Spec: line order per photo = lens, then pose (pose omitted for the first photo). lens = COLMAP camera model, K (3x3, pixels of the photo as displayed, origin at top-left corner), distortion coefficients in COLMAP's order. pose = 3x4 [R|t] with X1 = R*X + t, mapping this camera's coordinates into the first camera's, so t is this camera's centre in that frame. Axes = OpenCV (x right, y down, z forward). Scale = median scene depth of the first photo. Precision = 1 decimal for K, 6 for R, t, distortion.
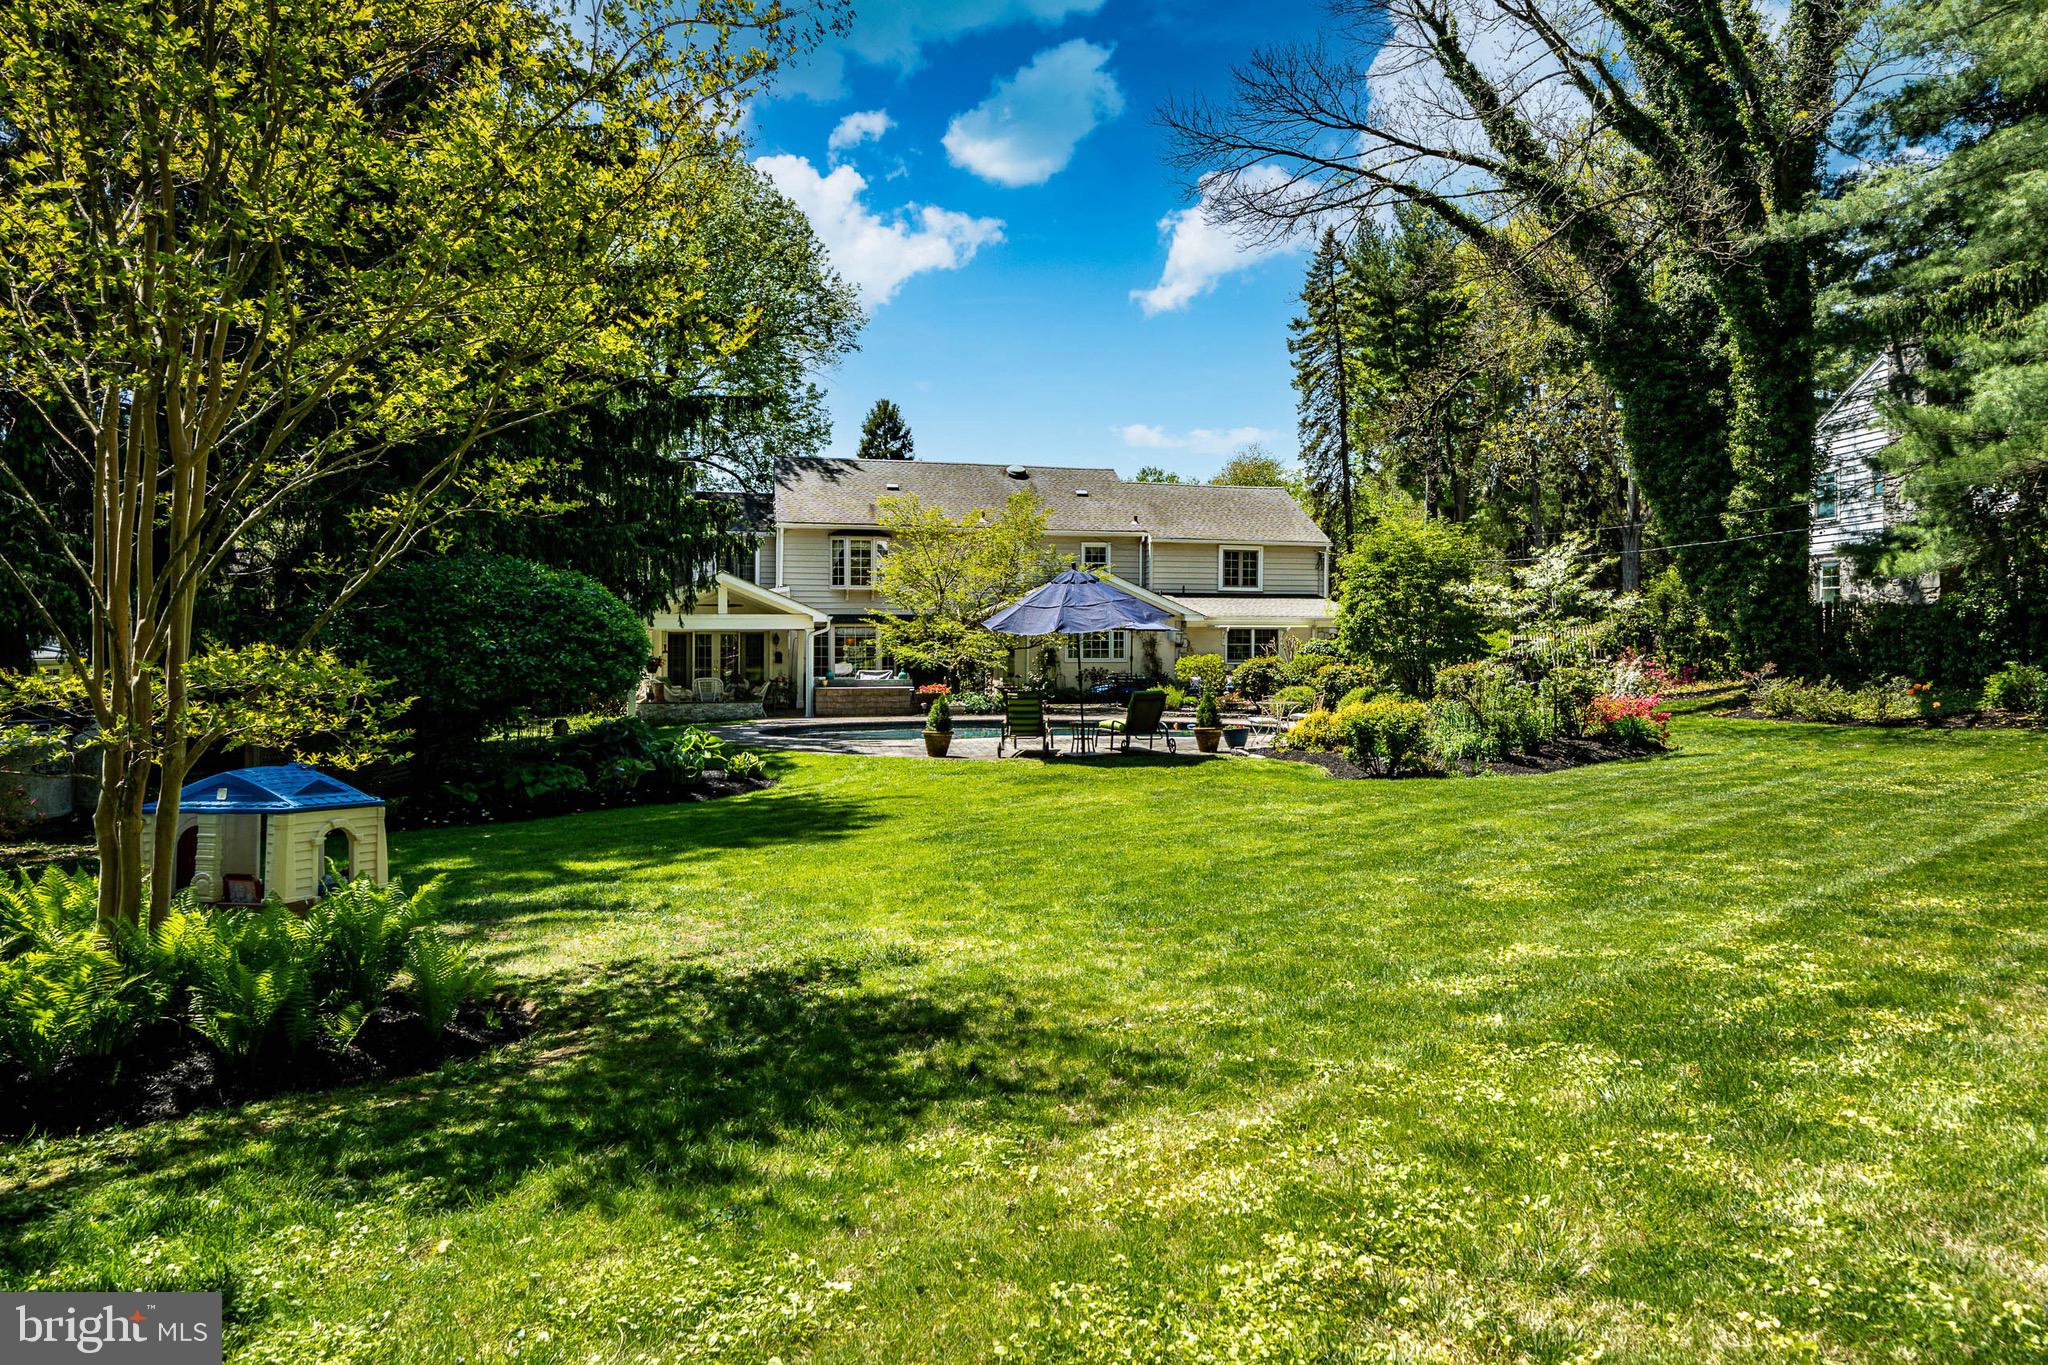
lens RADIAL K [[1361.3, 0, 1123.0], [0, 1361.3, 628.3], [0, 0, 1]] dist [0.035969, 0.002961]
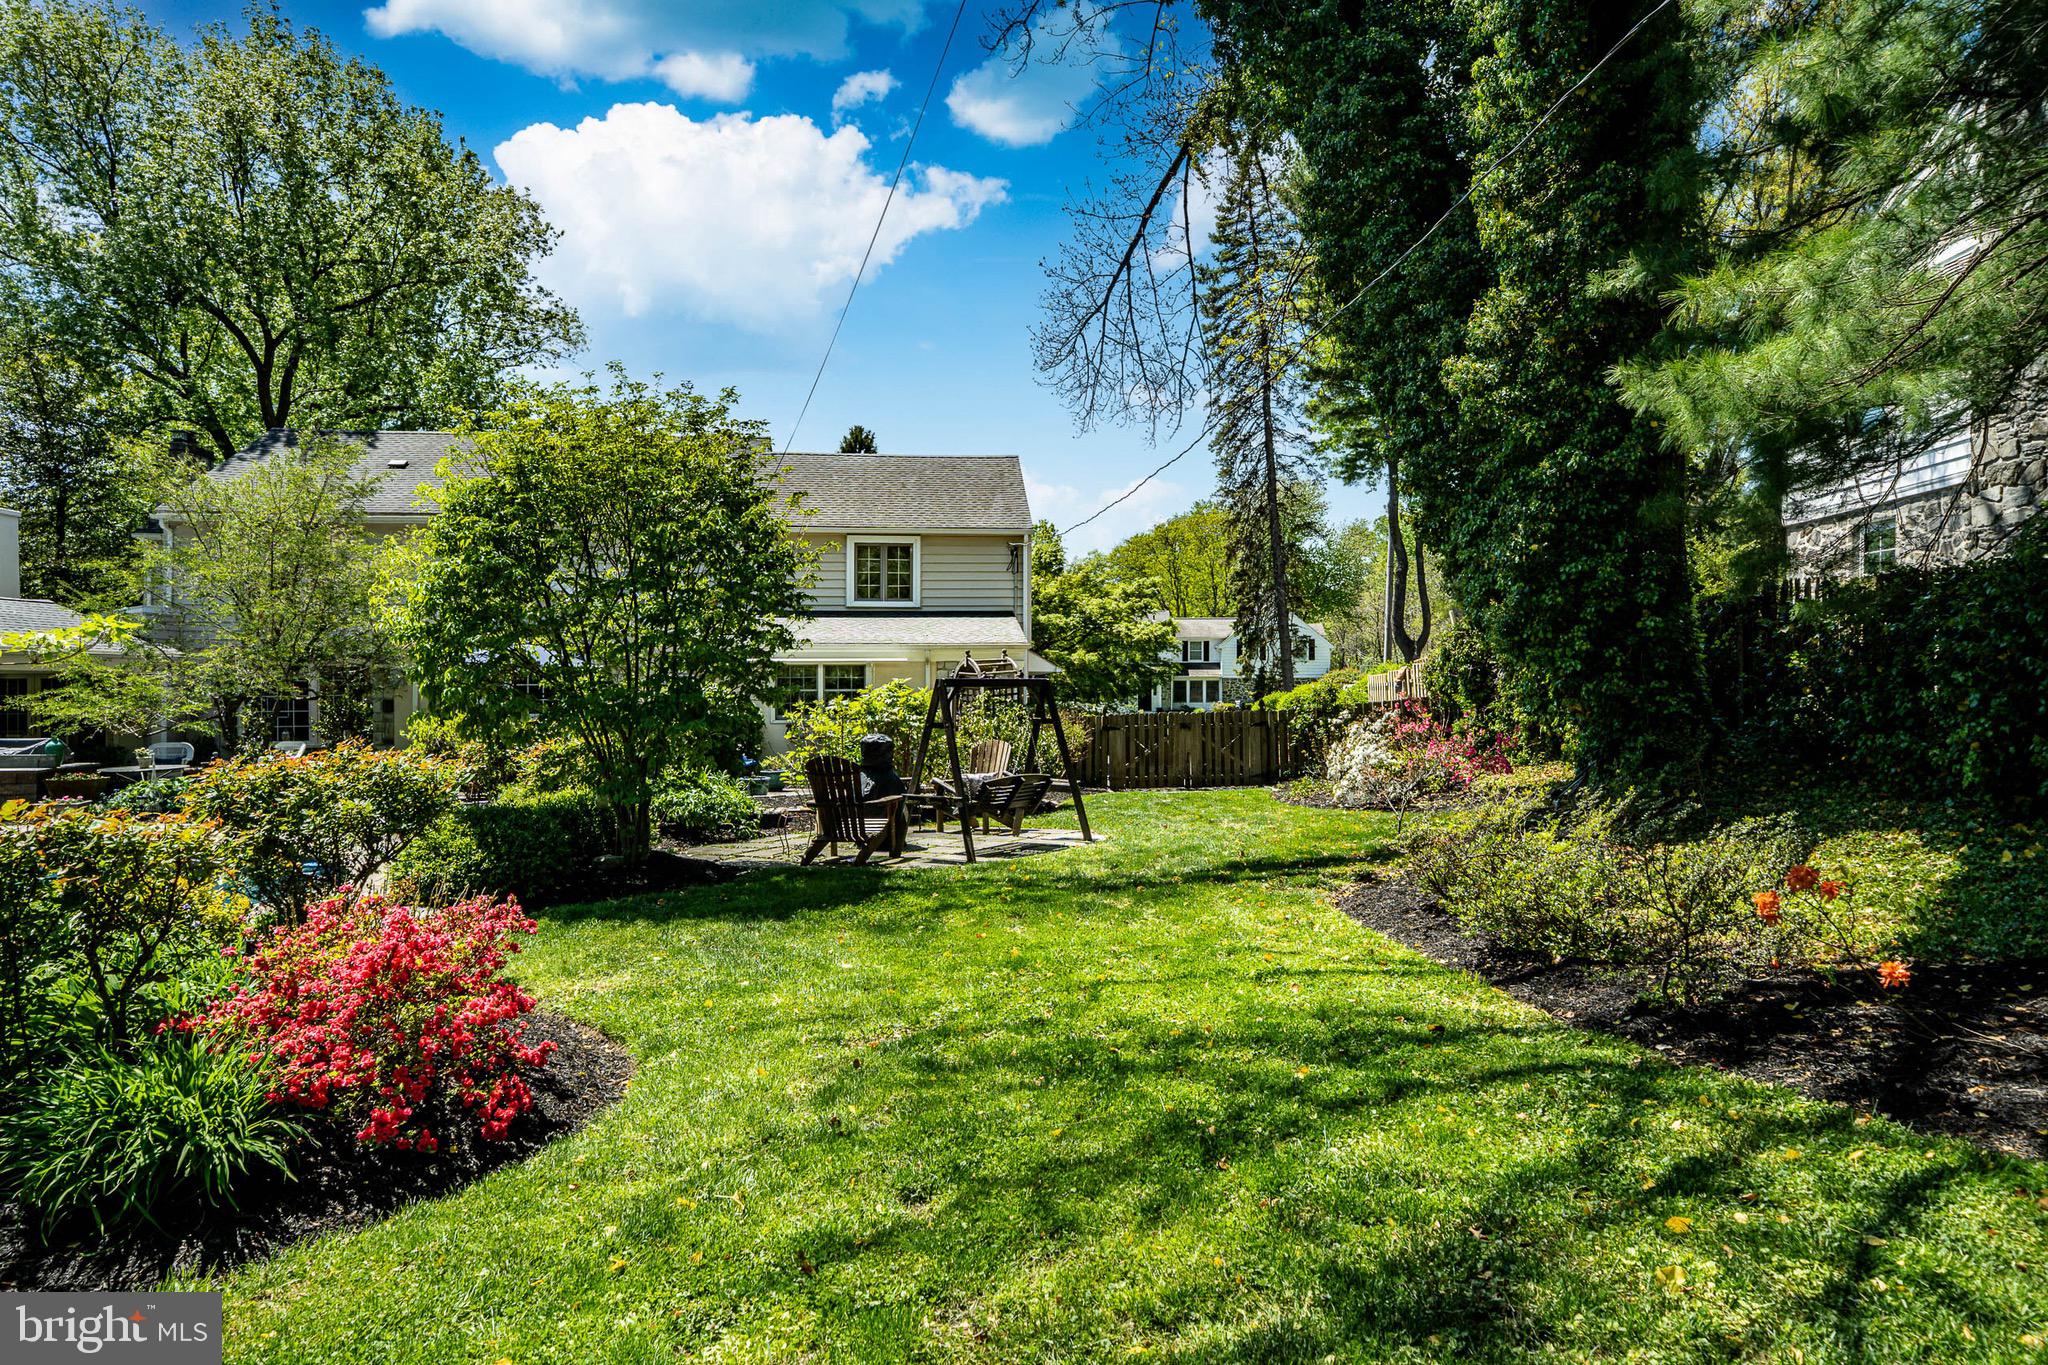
lens RADIAL K [[1274.3, 0, 1020.0], [0, 1274.3, 688.9], [0, 0, 1]] dist [0.025074, 0.003941]
pose [[0.979052, -0.004106, -0.203568, 0.293346], [0.006501, 0.999917, 0.011100, 0.005425], [0.203505, -0.012191, 0.978998, 0.457521]]
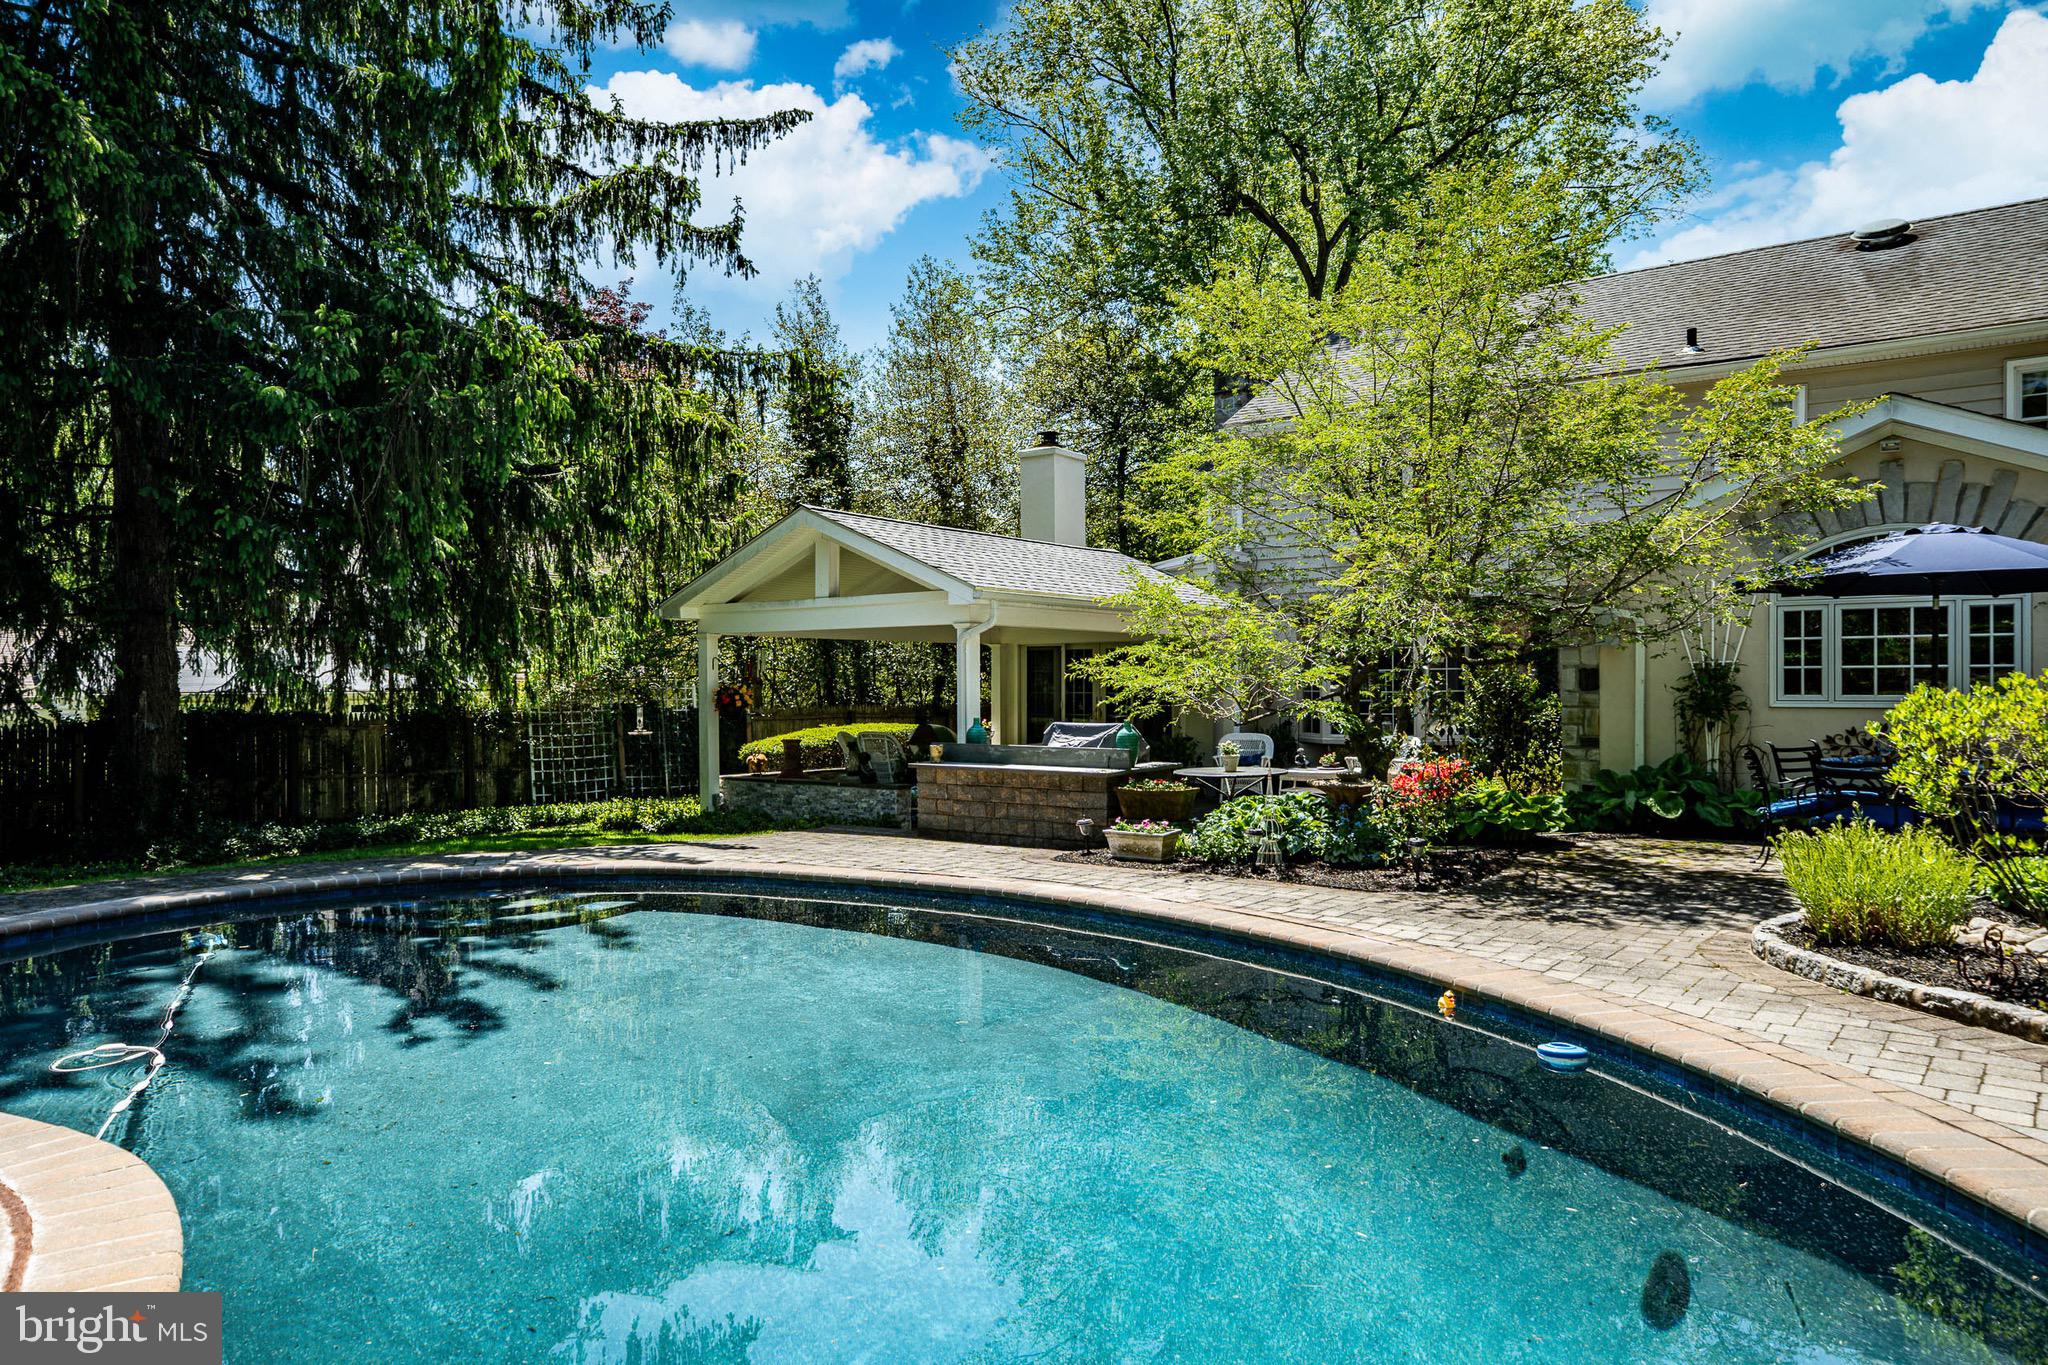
lens RADIAL K [[1358.3, 0, 1019.8], [0, 1358.3, 688.2], [0, 0, 1]] dist [0.023827, 0.001023]
pose [[0.614822, -0.003334, -0.788659, 0.095658], [0.009690, 0.999948, 0.003326, 0.016515], [0.788607, -0.009687, 0.614822, 0.625573]]
